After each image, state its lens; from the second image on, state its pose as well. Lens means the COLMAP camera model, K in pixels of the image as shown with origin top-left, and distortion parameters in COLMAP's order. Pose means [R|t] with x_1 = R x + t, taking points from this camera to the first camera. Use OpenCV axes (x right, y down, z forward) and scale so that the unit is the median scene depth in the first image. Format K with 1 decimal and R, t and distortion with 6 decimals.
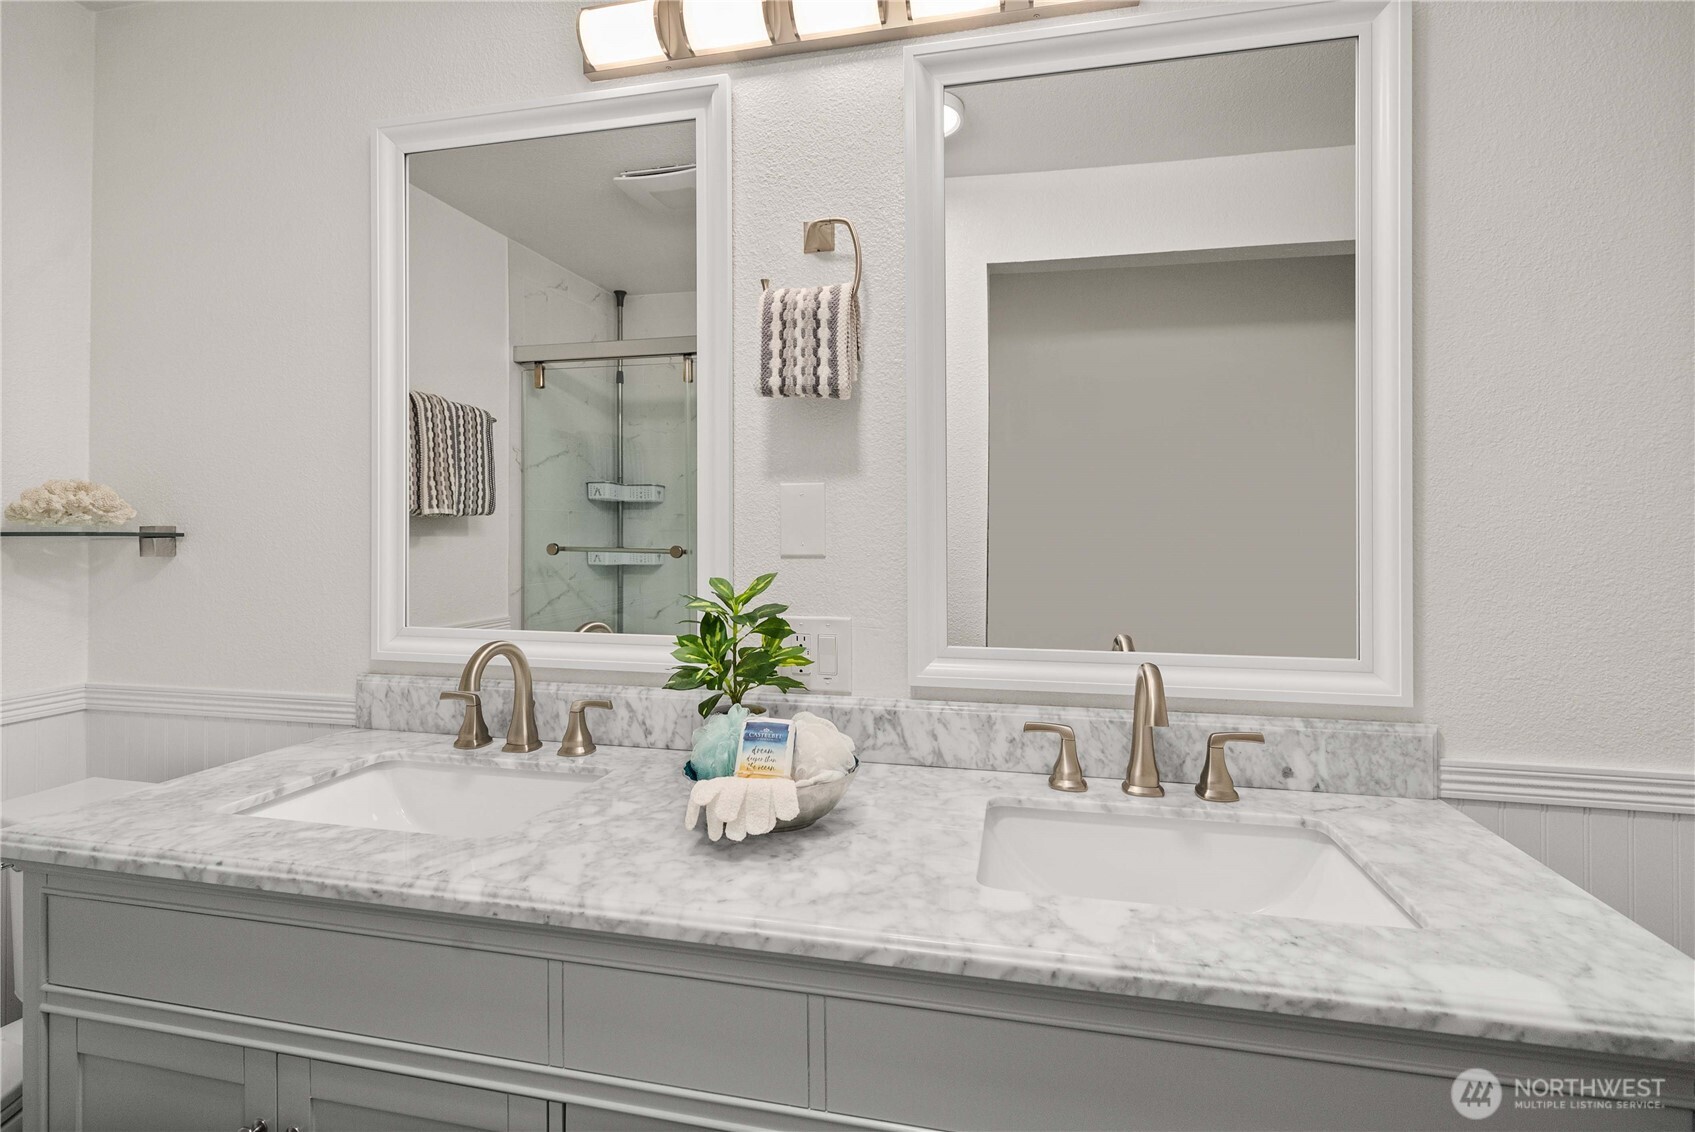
lens RADIAL K [[763.4, 0, 851.0], [0, 763.4, 551.3], [0, 0, 1]] dist [-0.001667, -0.000990]
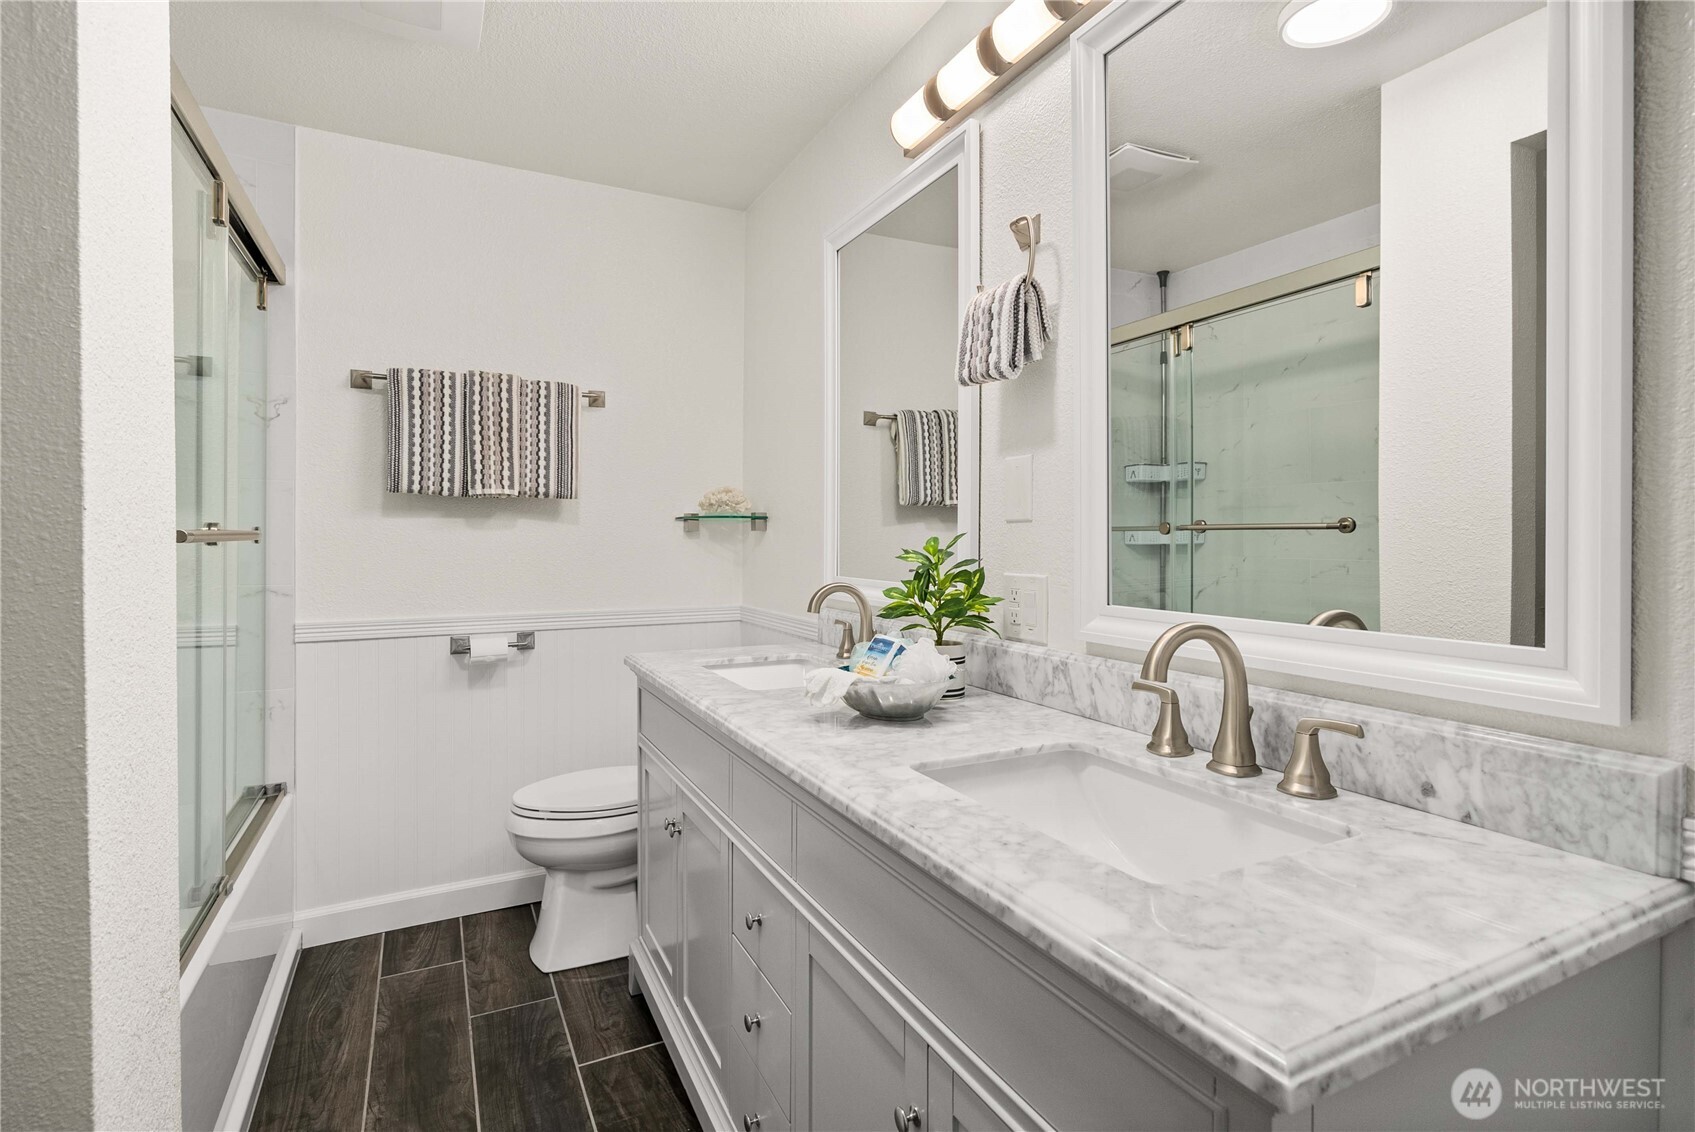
lens RADIAL K [[815.5, 0, 845.5], [0, 815.5, 547.5], [0, 0, 1]] dist [-0.015429, 0.000639]
pose [[0.626395, 0.006475, -0.779479, 0.837117], [-0.005315, 0.999978, 0.004036, 0.051581], [0.779487, 0.001615, 0.626416, 0.054132]]
